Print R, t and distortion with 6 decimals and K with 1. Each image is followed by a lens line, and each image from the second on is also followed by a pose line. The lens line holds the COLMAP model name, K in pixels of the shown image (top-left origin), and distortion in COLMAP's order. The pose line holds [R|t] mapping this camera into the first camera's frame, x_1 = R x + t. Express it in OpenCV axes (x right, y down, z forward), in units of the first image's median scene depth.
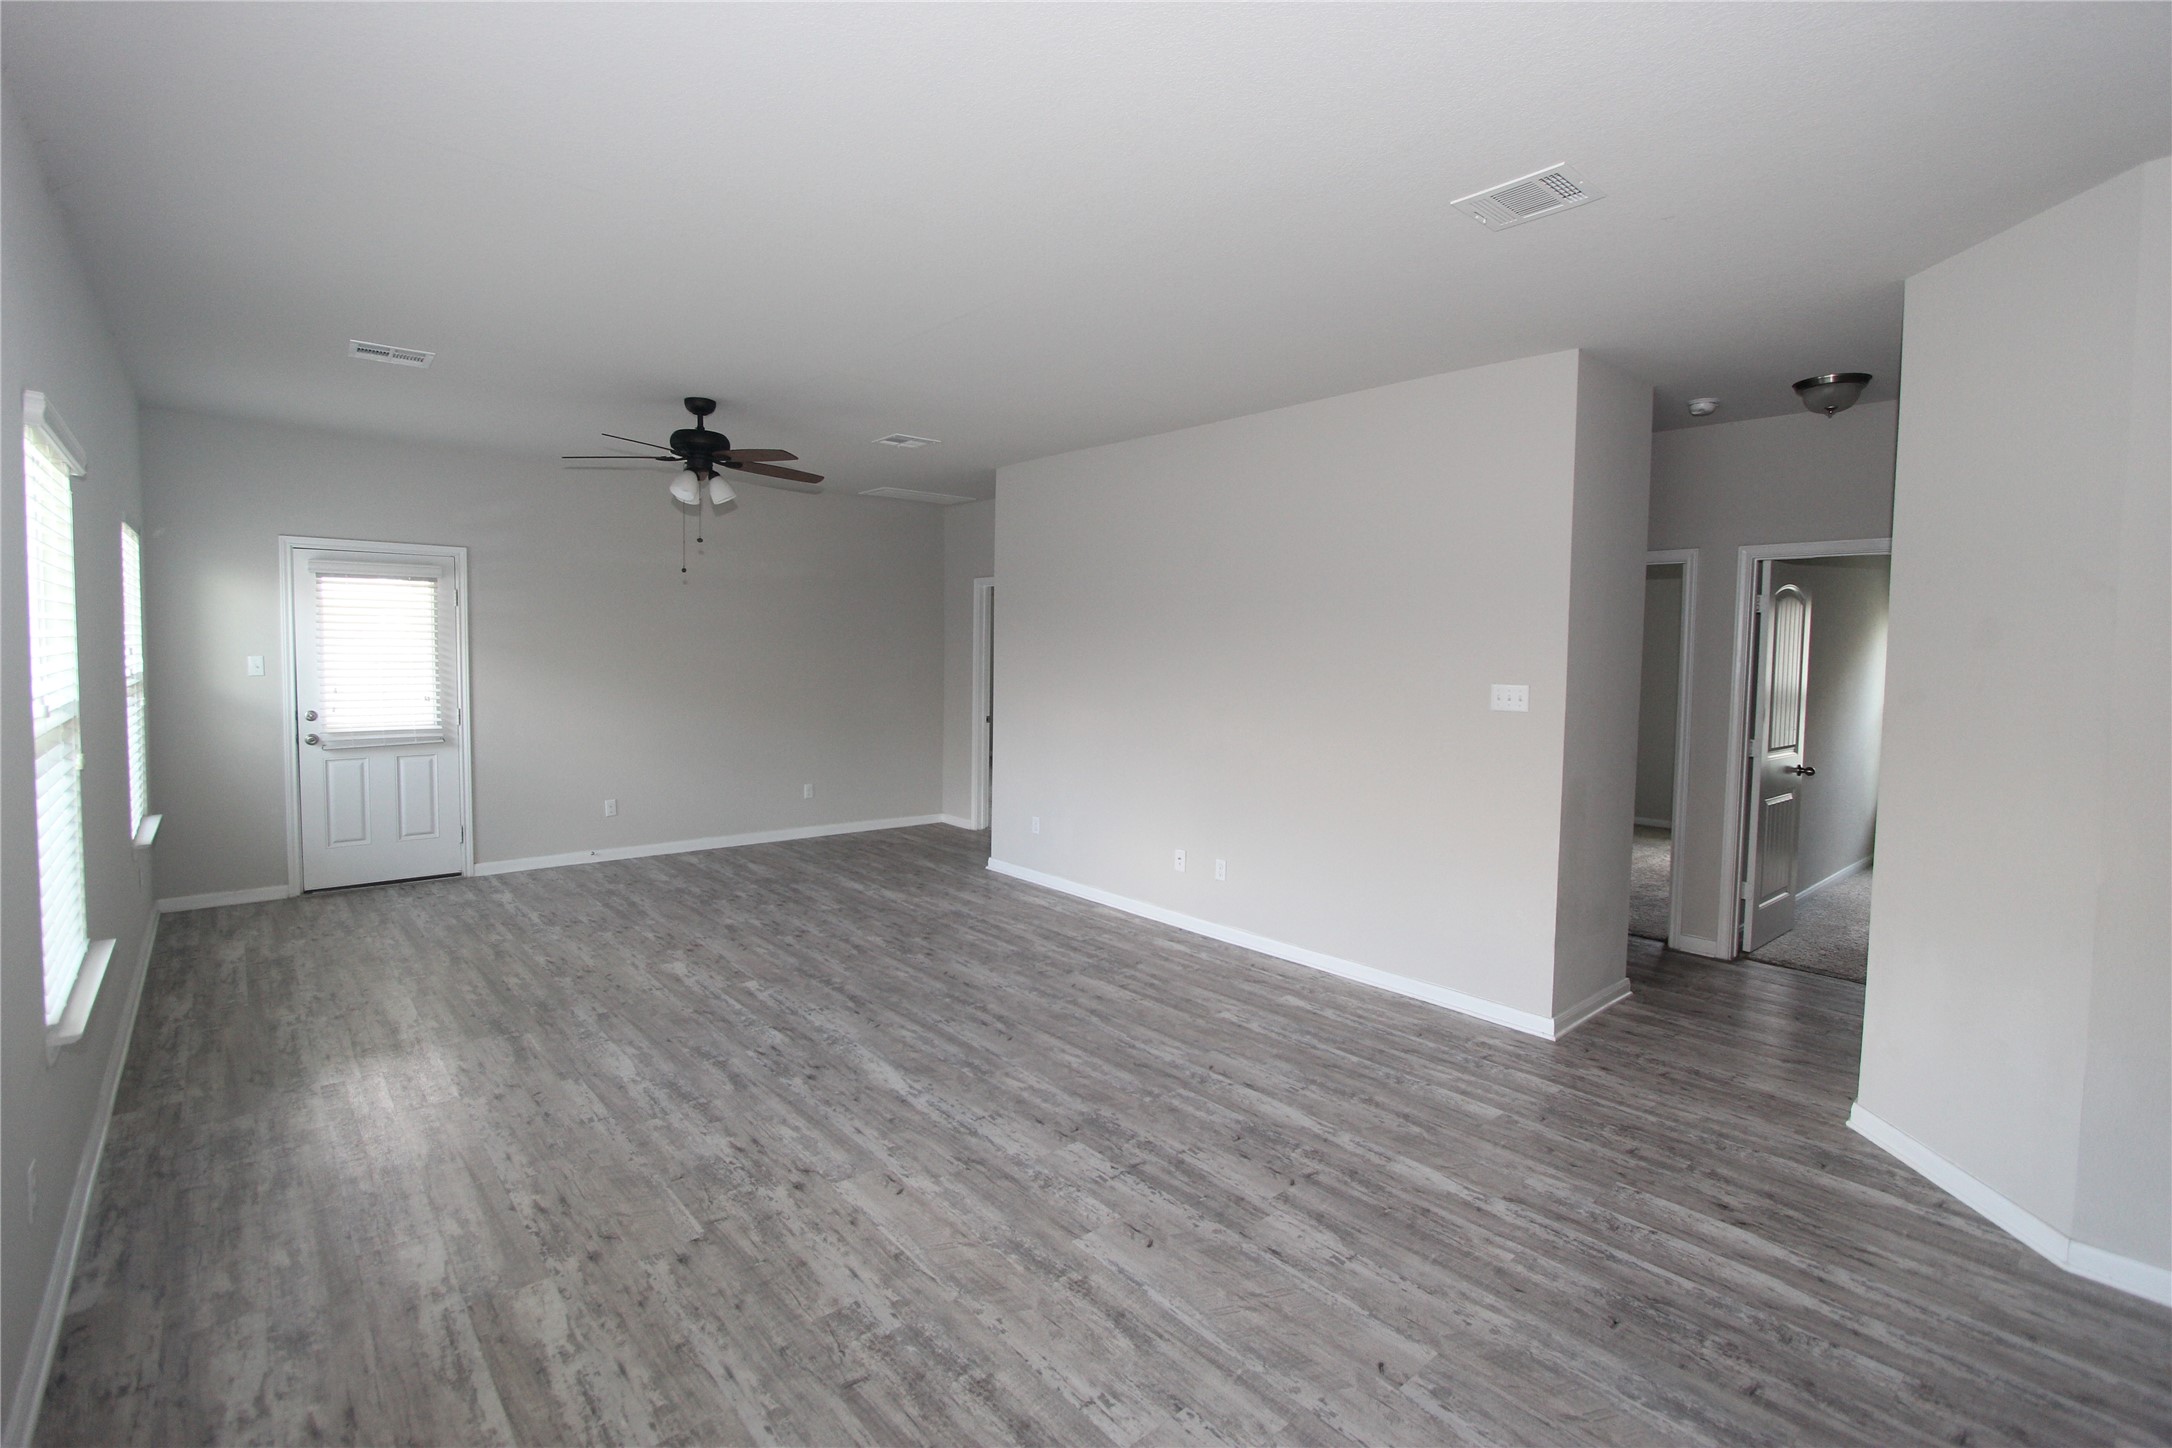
lens RADIAL K [[979.6, 0, 1089.4], [0, 979.6, 709.2], [0, 0, 1]] dist [-0.004020, -0.000488]
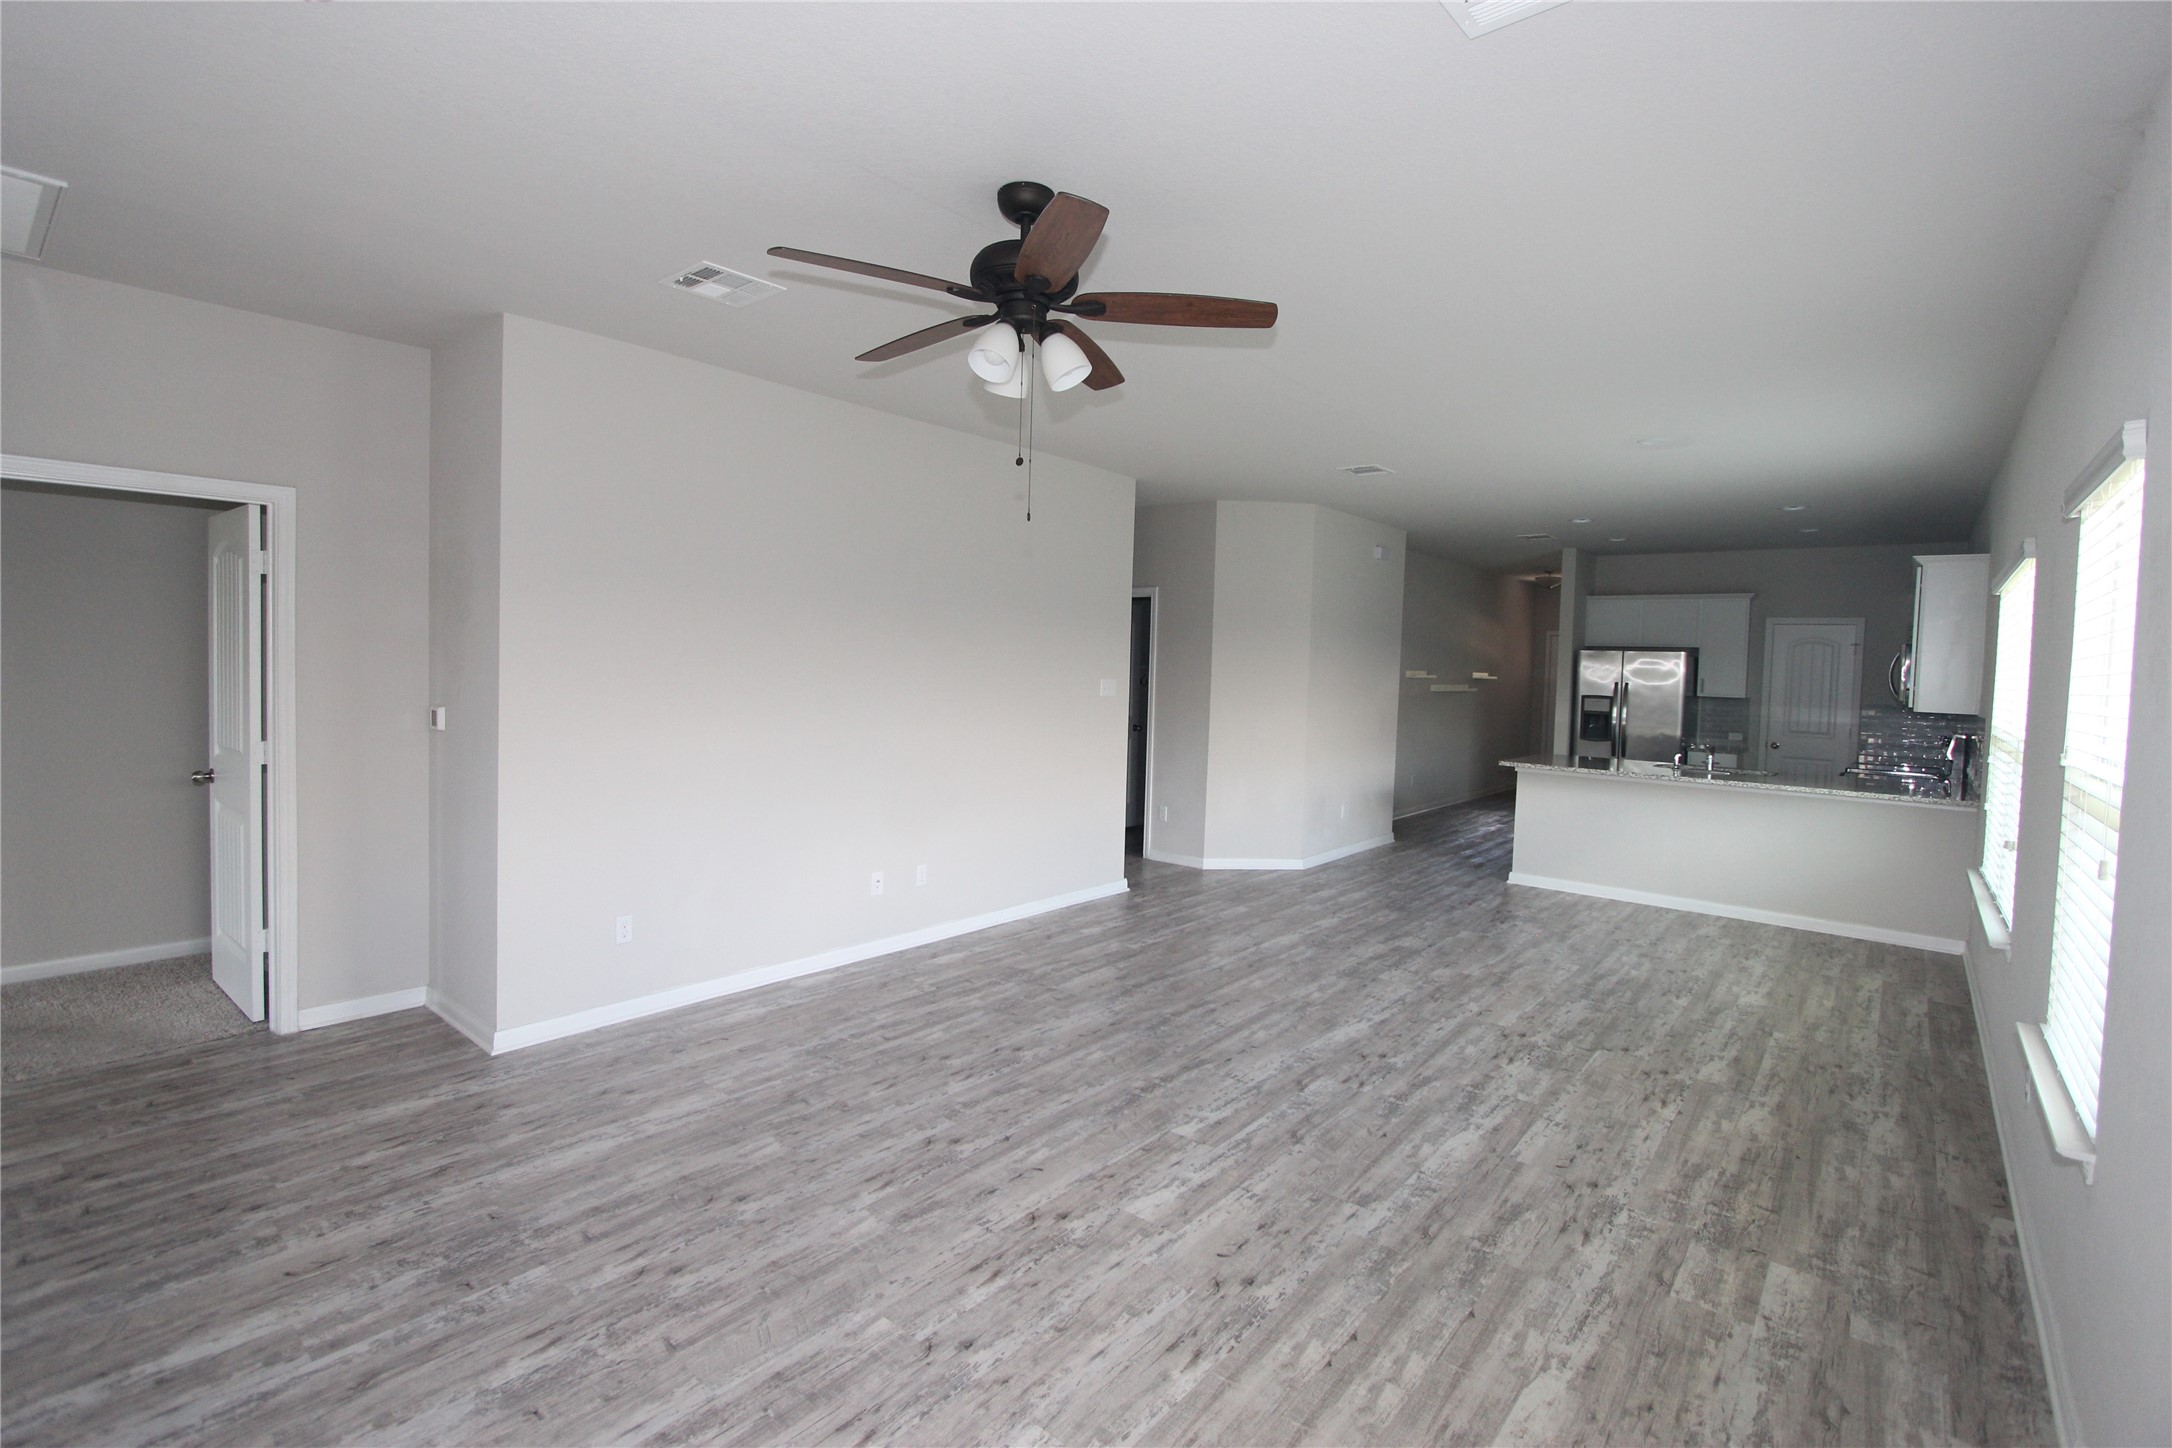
lens RADIAL K [[979.6, 0, 1087.9], [0, 979.6, 722.4], [0, 0, 1]] dist [-0.004020, -0.000488]
pose [[-0.147949, -0.081938, 0.985595, -1.187168], [0.026628, 0.995871, 0.086789, -0.098752], [-0.988636, 0.039085, -0.145157, 1.348121]]
